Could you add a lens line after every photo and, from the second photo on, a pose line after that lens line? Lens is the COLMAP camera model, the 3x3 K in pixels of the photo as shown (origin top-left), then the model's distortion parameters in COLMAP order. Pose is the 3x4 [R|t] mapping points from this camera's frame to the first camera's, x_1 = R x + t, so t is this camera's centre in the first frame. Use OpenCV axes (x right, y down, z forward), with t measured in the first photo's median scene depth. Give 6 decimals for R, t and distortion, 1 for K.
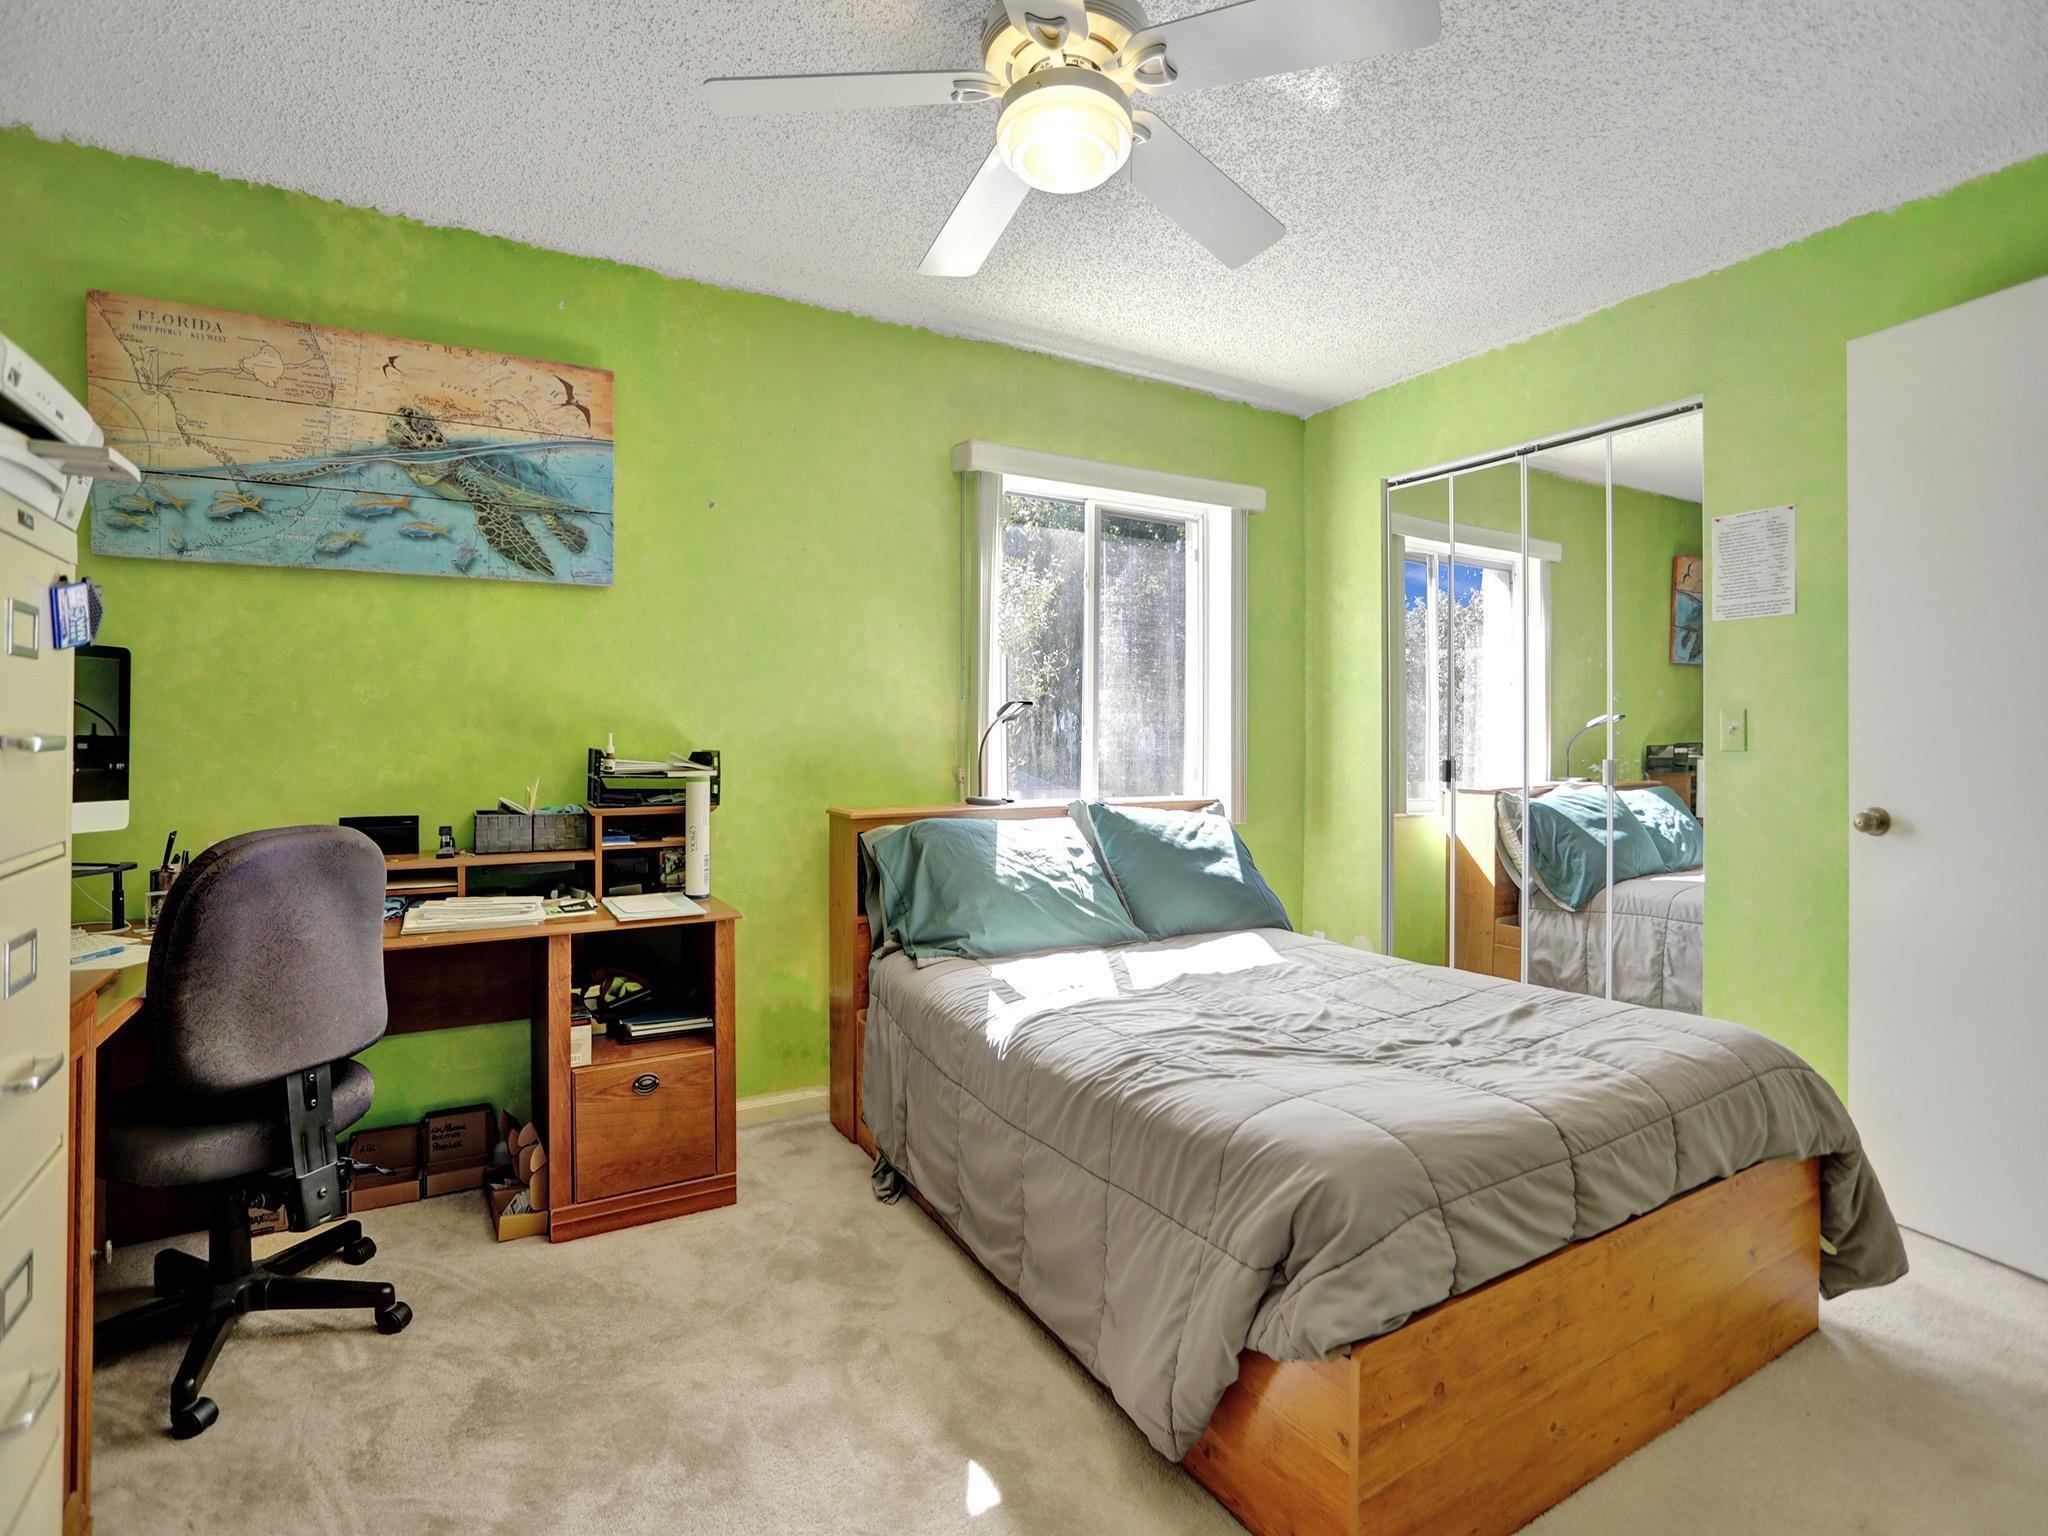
lens RADIAL K [[1011.9, 0, 998.8], [0, 1011.9, 740.5], [0, 0, 1]] dist [-0.052491, 0.011549]
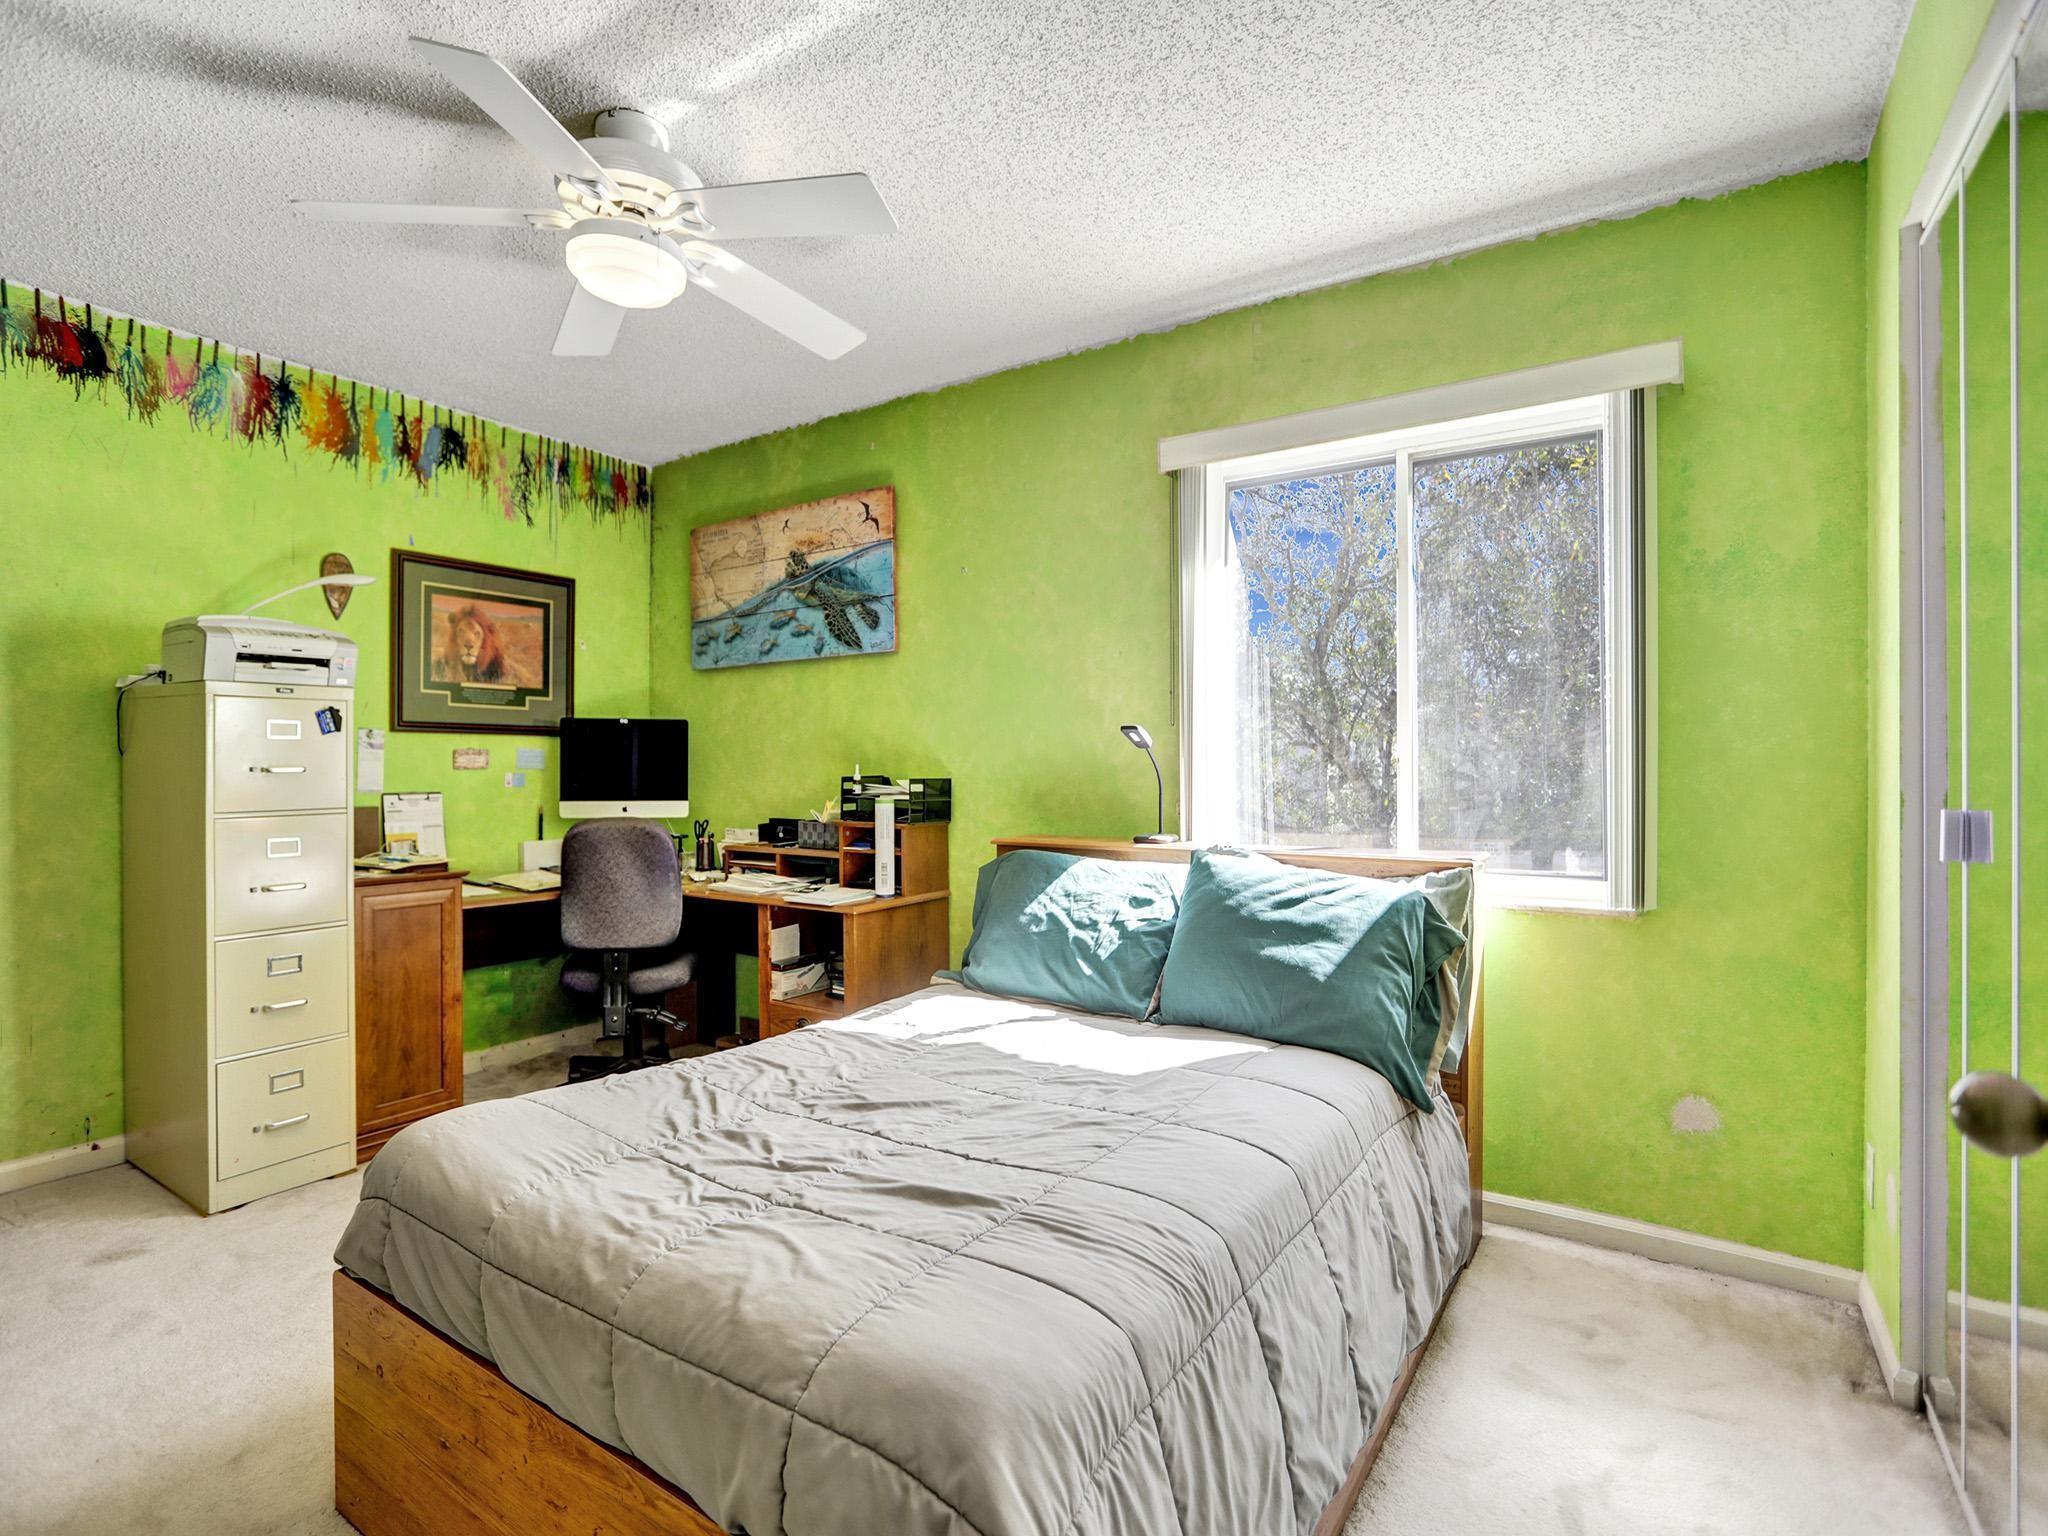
lens RADIAL K [[1011.9, 0, 1008.7], [0, 1011.9, 760.6], [0, 0, 1]] dist [-0.052491, 0.011549]
pose [[0.432240, -0.007505, -0.901728, 0.899155], [-0.003736, 0.999942, -0.010114, 0.000258], [0.901751, 0.007741, 0.432186, 0.604599]]
